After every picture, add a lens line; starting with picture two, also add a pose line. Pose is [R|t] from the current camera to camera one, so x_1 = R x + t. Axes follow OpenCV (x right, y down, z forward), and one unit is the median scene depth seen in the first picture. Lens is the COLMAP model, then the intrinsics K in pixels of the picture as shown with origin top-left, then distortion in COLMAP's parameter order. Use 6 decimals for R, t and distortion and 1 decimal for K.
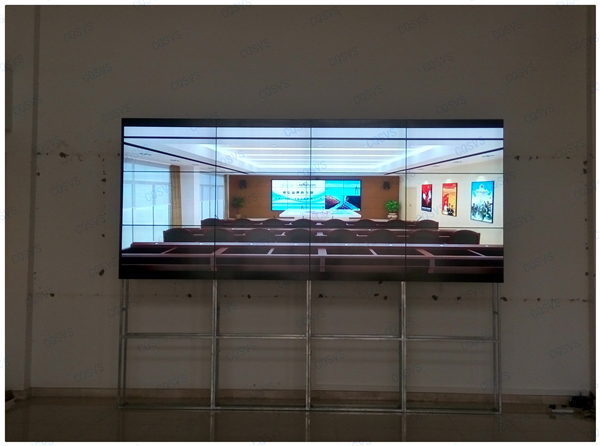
lens RADIAL K [[737.8, 0, 300.0], [0, 737.8, 223.0], [0, 0, 1]] dist [0.084424, -0.063931]
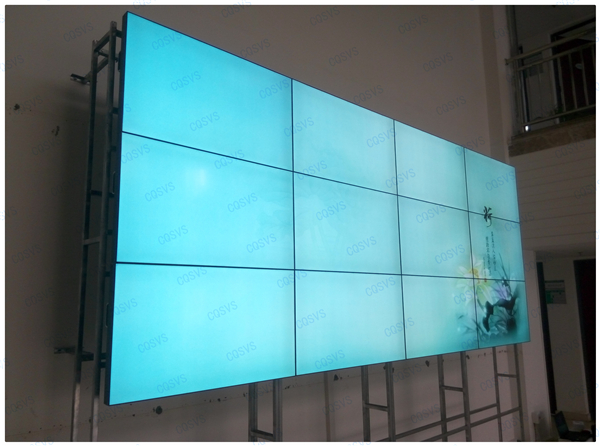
lens RADIAL K [[488.8, 0, 300.0], [0, 488.8, 223.0], [0, 0, 1]] dist [0.112359, -0.213621]
pose [[0.702009, 0.094086, 0.705925, -0.344984], [-0.012056, 0.992663, -0.120313, 0.011765], [-0.712066, 0.075950, 0.697993, 0.713286]]
